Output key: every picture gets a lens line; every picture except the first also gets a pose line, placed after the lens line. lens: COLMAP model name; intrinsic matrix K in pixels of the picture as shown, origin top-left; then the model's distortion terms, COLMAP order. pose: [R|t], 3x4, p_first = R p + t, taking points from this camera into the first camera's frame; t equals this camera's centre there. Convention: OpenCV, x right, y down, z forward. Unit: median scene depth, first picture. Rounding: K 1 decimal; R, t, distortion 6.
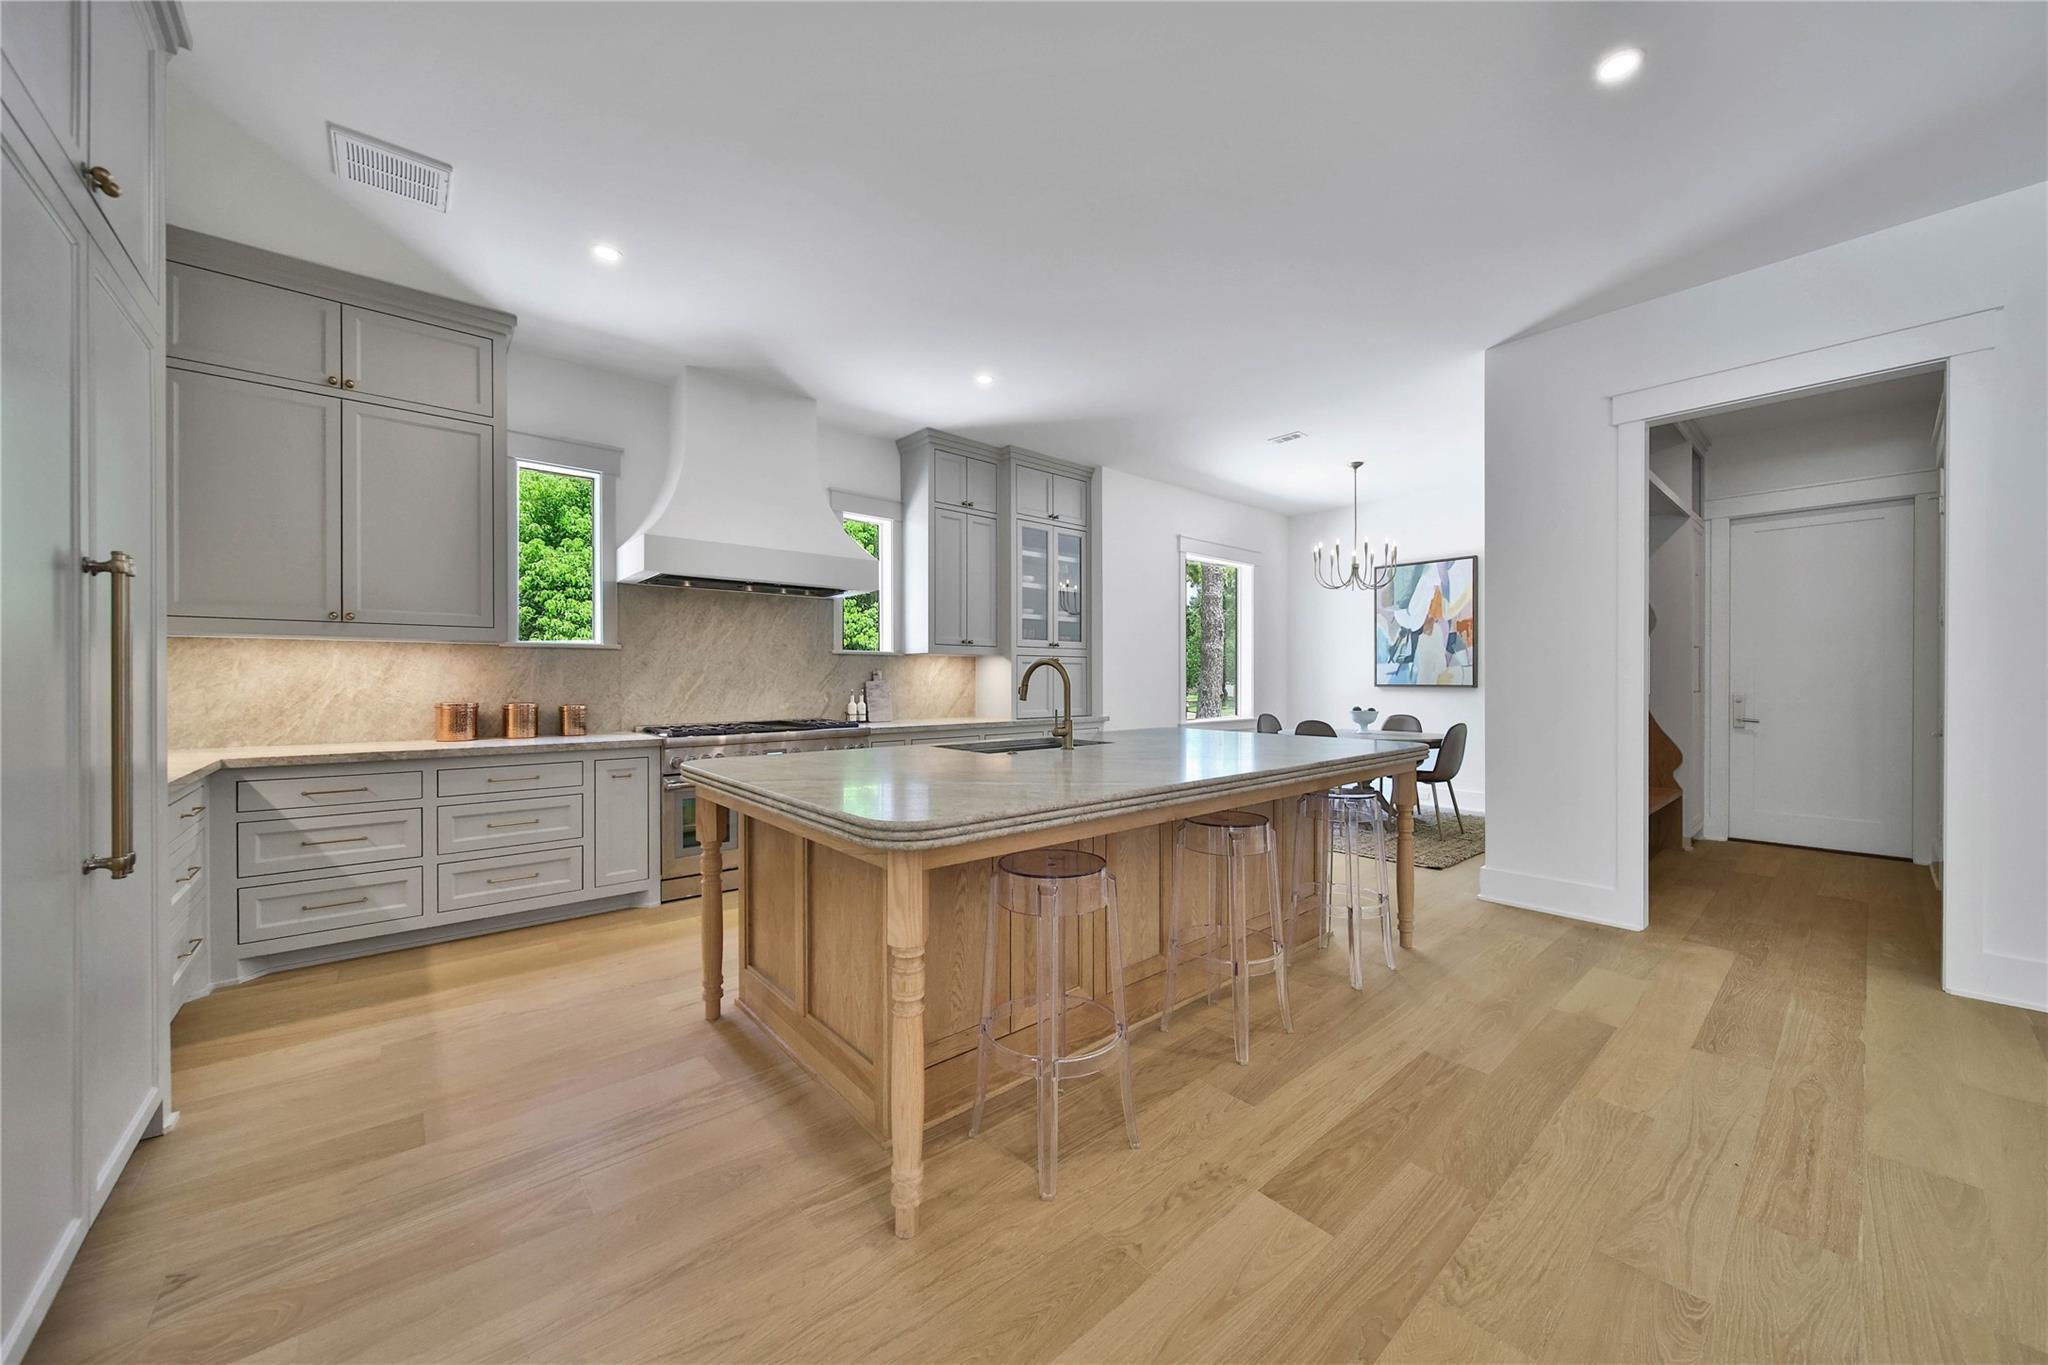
lens RADIAL K [[738.4, 0, 1016.3], [0, 738.4, 682.5], [0, 0, 1]] dist [-0.001610, -0.000497]
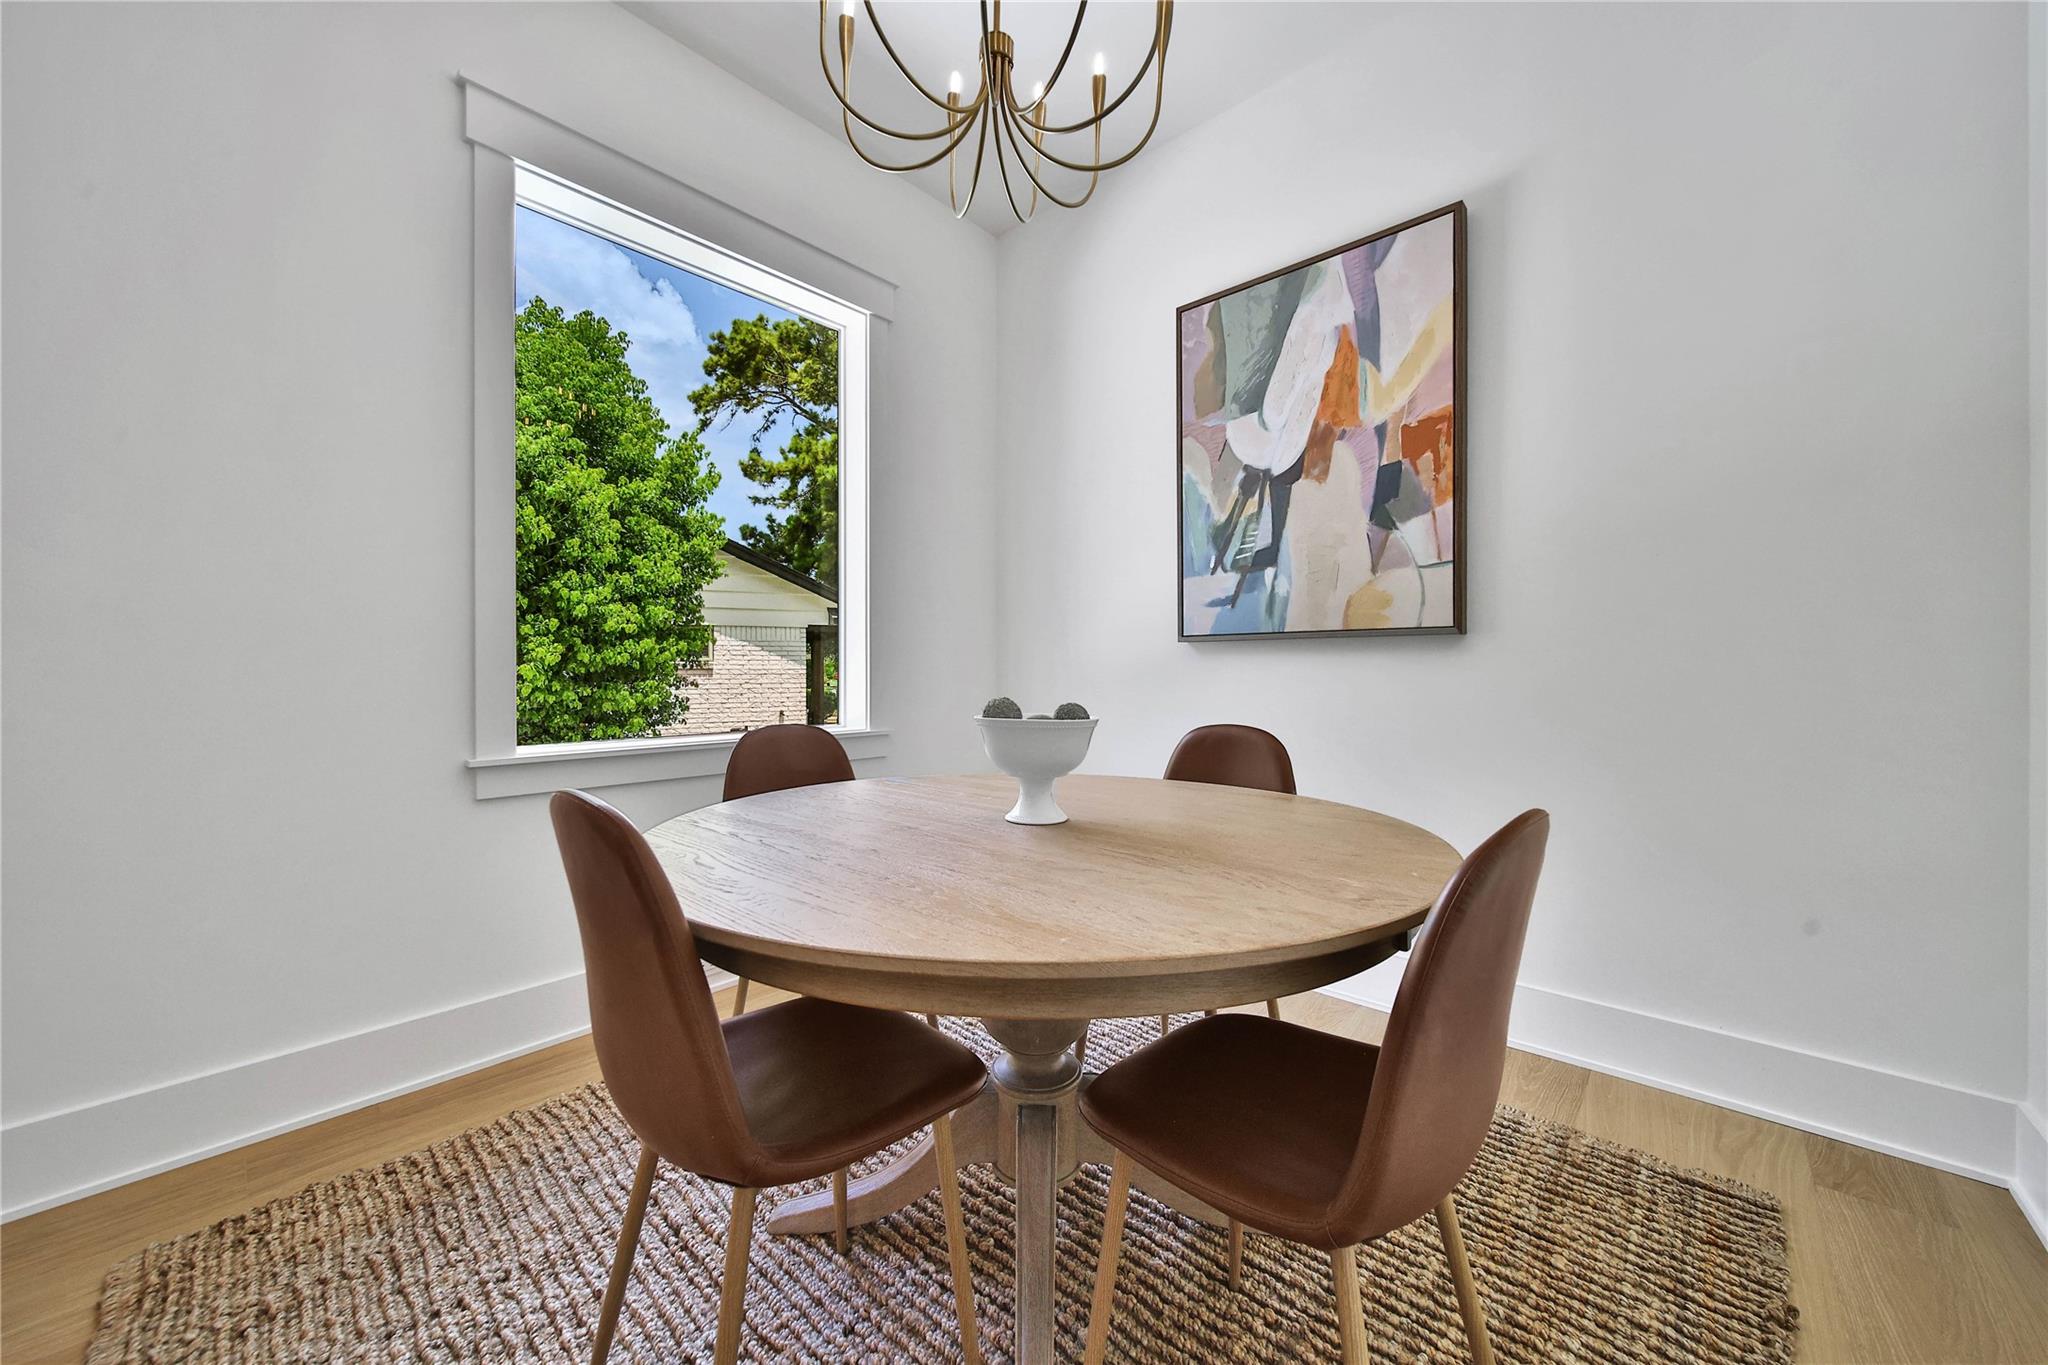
lens RADIAL K [[738.4, 0, 1025.0], [0, 738.4, 670.3], [0, 0, 1]] dist [-0.001610, -0.000497]
pose [[0.991208, -0.002080, 0.132295, 0.384991], [0.002774, 0.999983, -0.005063, 0.022520], [-0.132282, 0.005386, 0.991197, 0.691434]]
